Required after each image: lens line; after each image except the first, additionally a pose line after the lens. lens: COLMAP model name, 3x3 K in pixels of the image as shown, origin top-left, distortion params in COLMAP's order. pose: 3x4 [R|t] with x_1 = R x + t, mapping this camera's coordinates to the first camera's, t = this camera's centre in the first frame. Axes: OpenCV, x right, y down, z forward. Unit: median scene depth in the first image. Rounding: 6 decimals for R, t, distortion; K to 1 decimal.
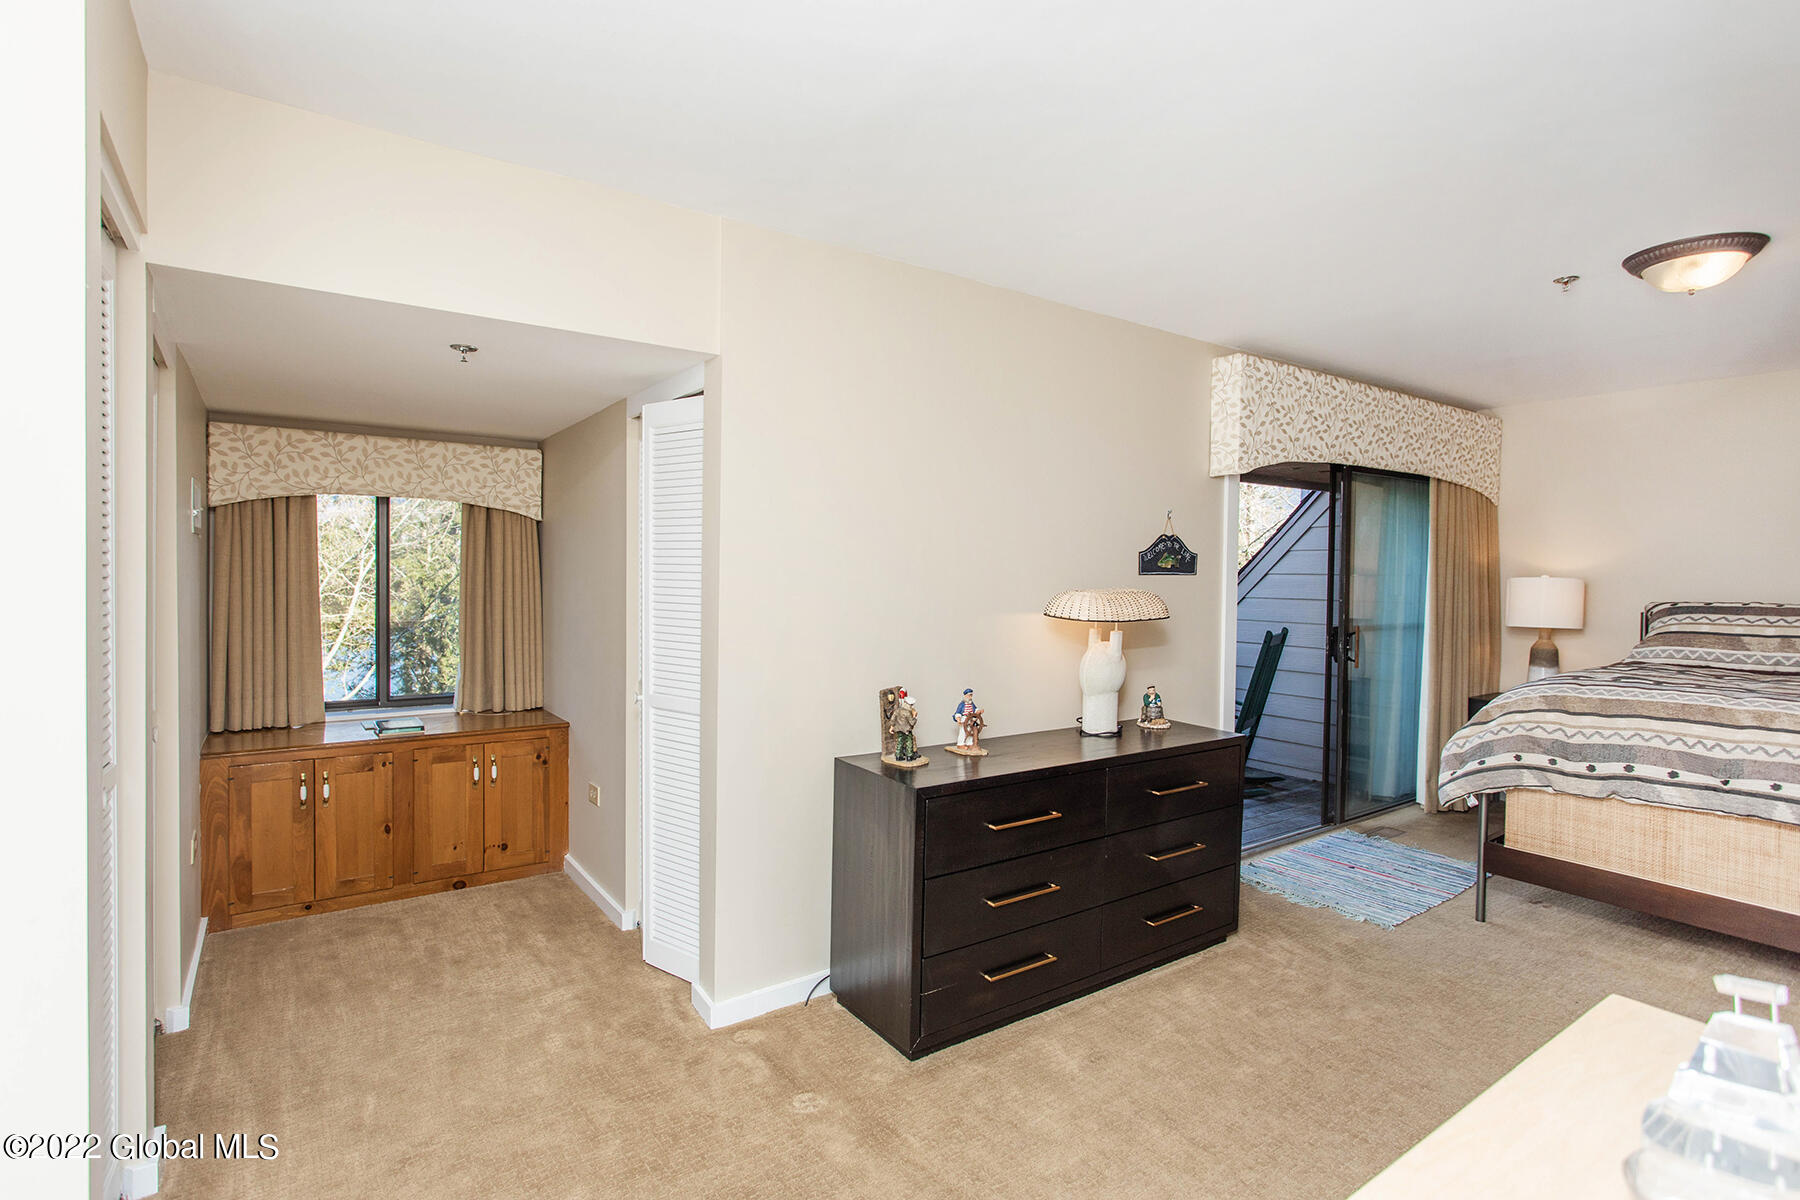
lens RADIAL K [[886.7, 0, 899.7], [0, 886.7, 588.1], [0, 0, 1]] dist [-0.000510, 0.000879]
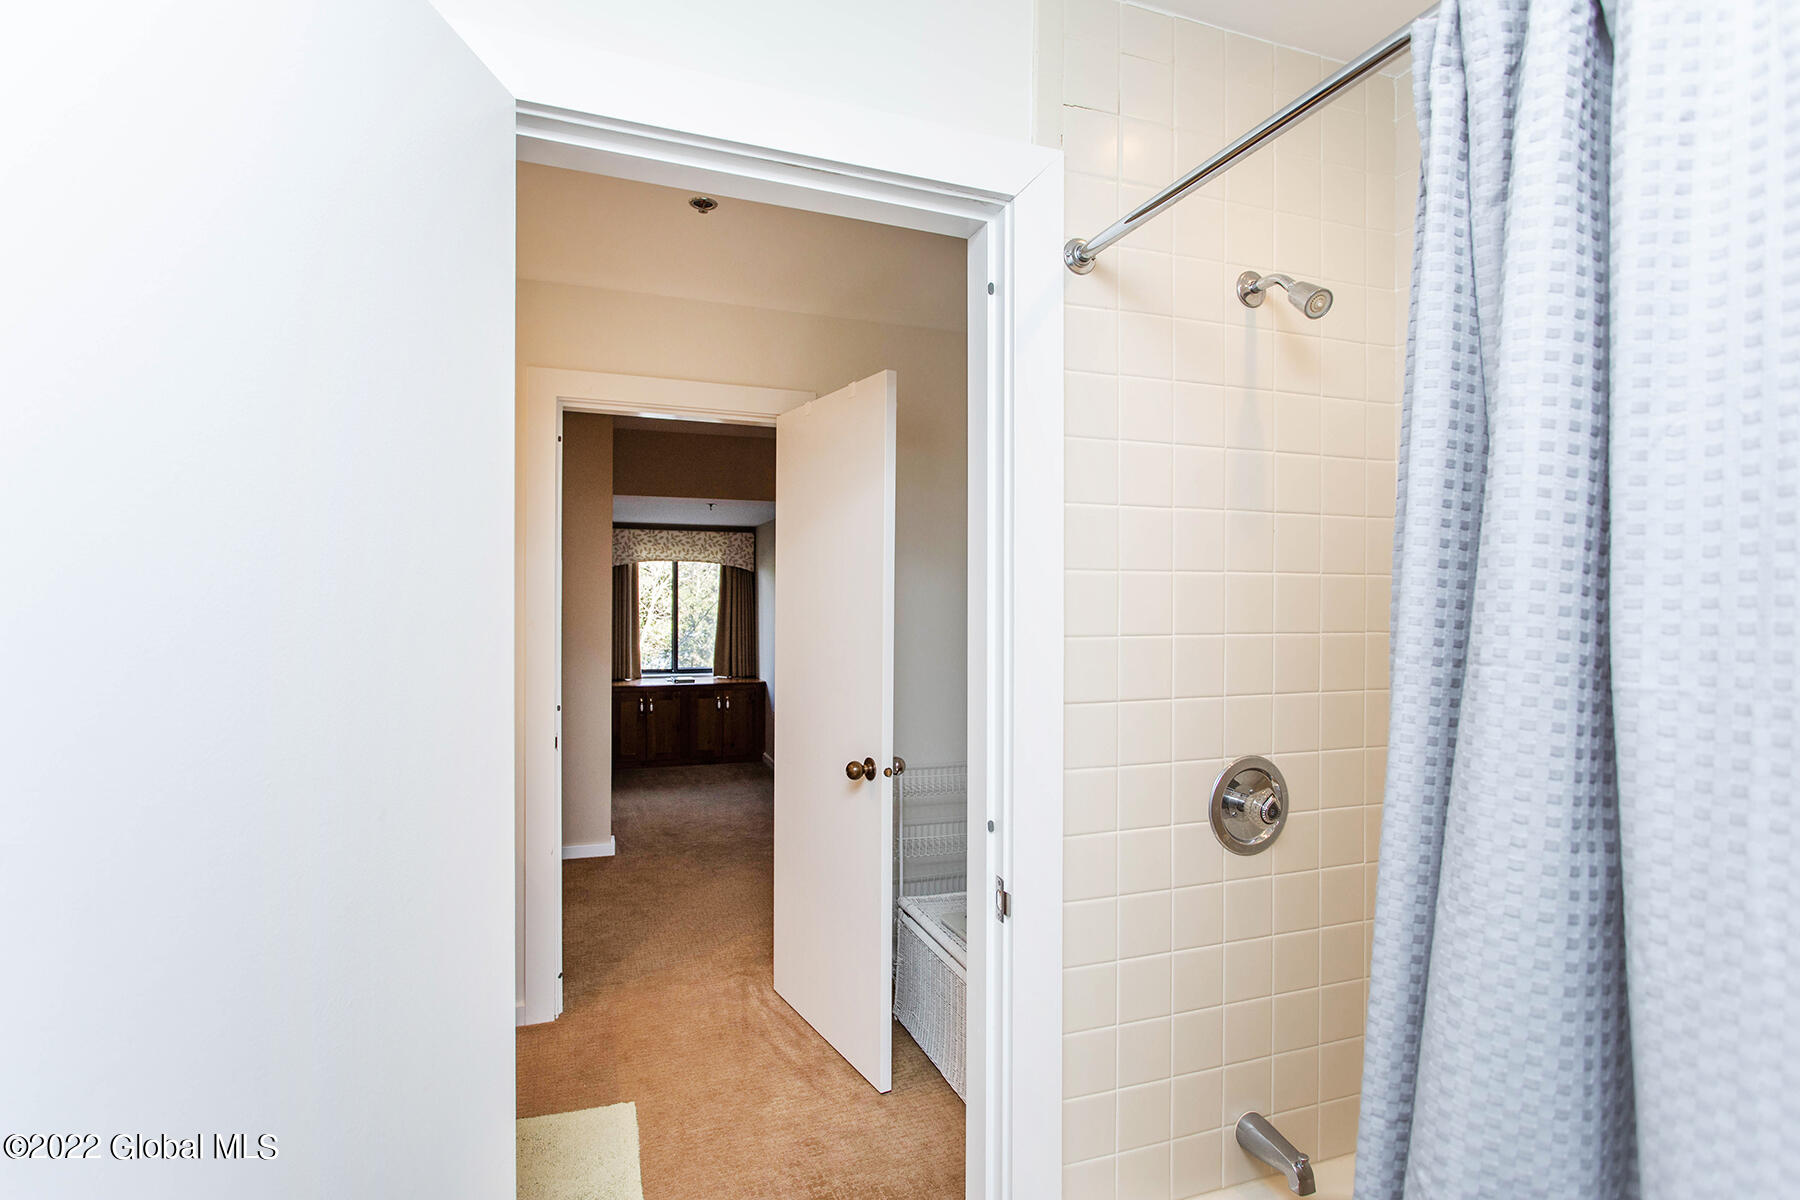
lens RADIAL K [[886.7, 0, 899.7], [0, 886.7, 588.1], [0, 0, 1]] dist [-0.000510, 0.000879]
pose [[0.964863, -0.011452, -0.262503, 0.389592], [0.004107, 0.999585, -0.028512, 0.011123], [0.262721, 0.026433, 0.964510, -0.724636]]
